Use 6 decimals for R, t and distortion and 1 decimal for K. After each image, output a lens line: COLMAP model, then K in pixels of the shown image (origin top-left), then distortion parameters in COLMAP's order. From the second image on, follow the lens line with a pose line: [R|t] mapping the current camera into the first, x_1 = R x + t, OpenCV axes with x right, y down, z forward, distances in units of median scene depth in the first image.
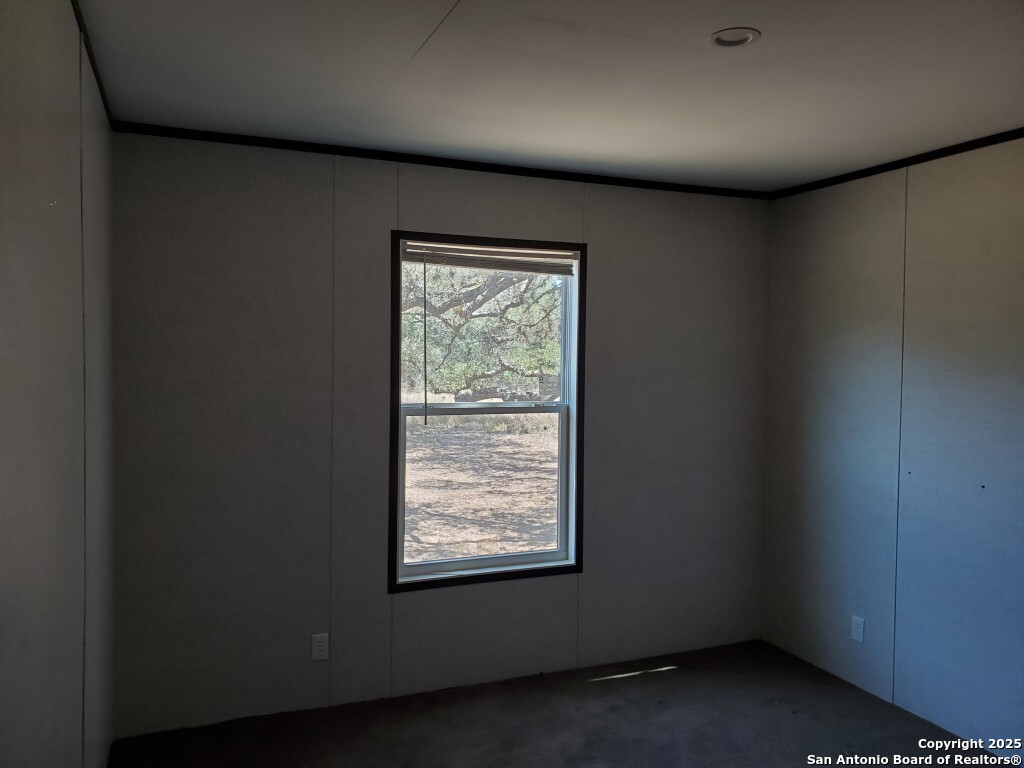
lens RADIAL K [[808.4, 0, 507.6], [0, 808.4, 375.6], [0, 0, 1]] dist [0.057355, 0.002840]
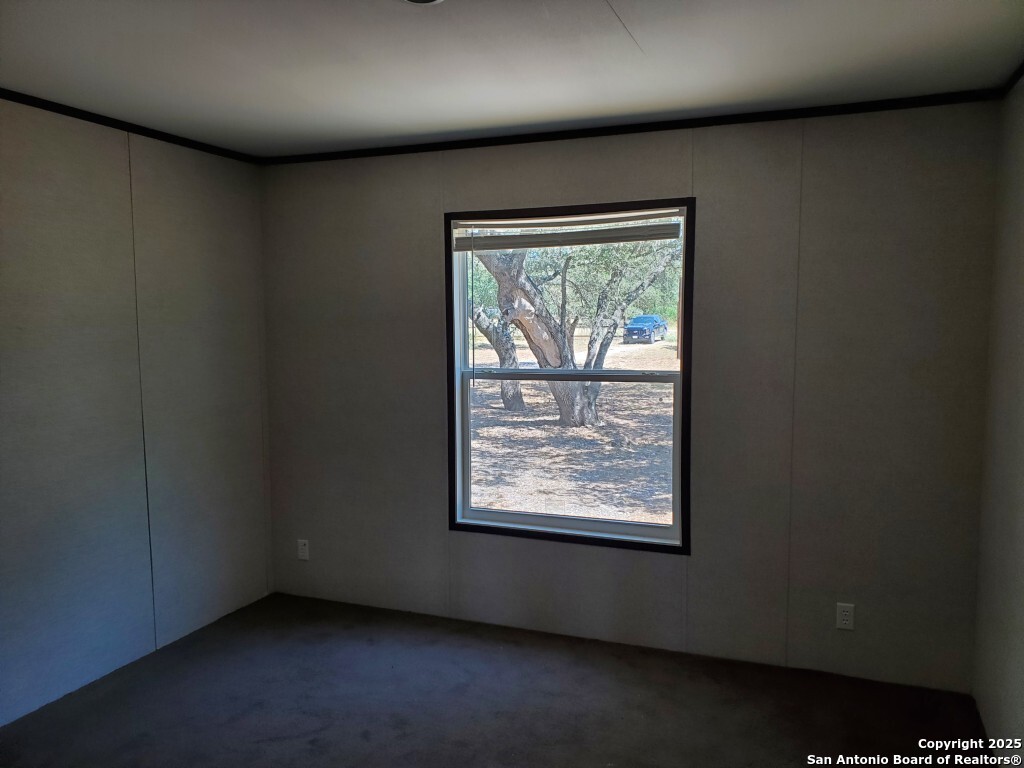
lens RADIAL K [[771.5, 0, 513.6], [0, 771.5, 391.3], [0, 0, 1]] dist [0.004995, 0.003323]
pose [[0.714391, 0.050476, -0.697924, 0.619558], [-0.007291, 0.997878, 0.064707, -0.001661], [0.699709, -0.041138, 0.713242, 0.261078]]
